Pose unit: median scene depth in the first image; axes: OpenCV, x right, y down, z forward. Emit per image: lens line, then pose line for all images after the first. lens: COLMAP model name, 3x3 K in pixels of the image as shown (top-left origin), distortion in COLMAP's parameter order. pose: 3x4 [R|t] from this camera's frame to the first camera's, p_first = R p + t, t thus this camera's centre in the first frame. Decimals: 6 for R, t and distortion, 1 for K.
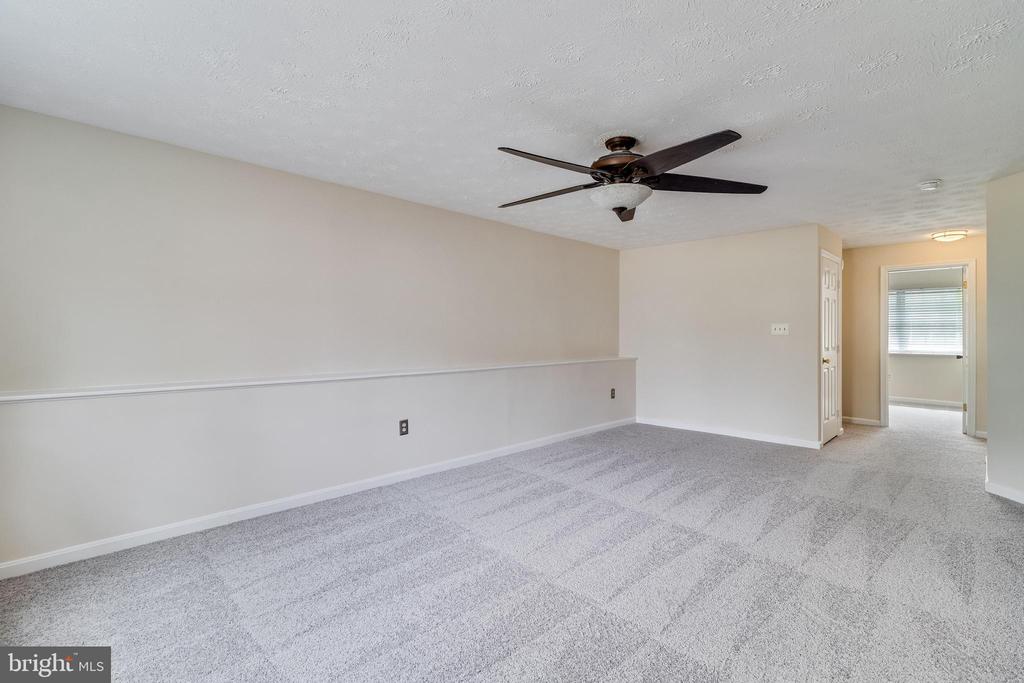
lens RADIAL K [[470.7, 0, 515.0], [0, 470.7, 334.6], [0, 0, 1]] dist [0.001584, 0.000500]
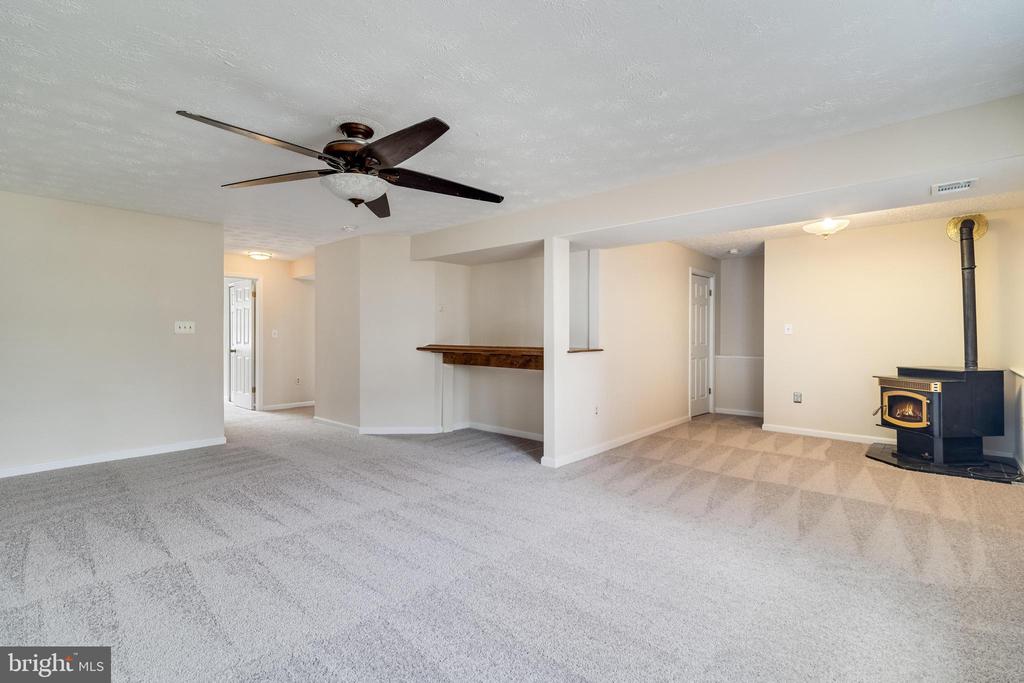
lens RADIAL K [[470.7, 0, 515.0], [0, 470.7, 334.6], [0, 0, 1]] dist [0.001584, 0.000500]
pose [[-0.033526, -0.002882, 0.999434, -0.596783], [-0.000150, 0.999996, 0.002878, 0.000146], [-0.999438, -0.000053, -0.033527, 0.577884]]
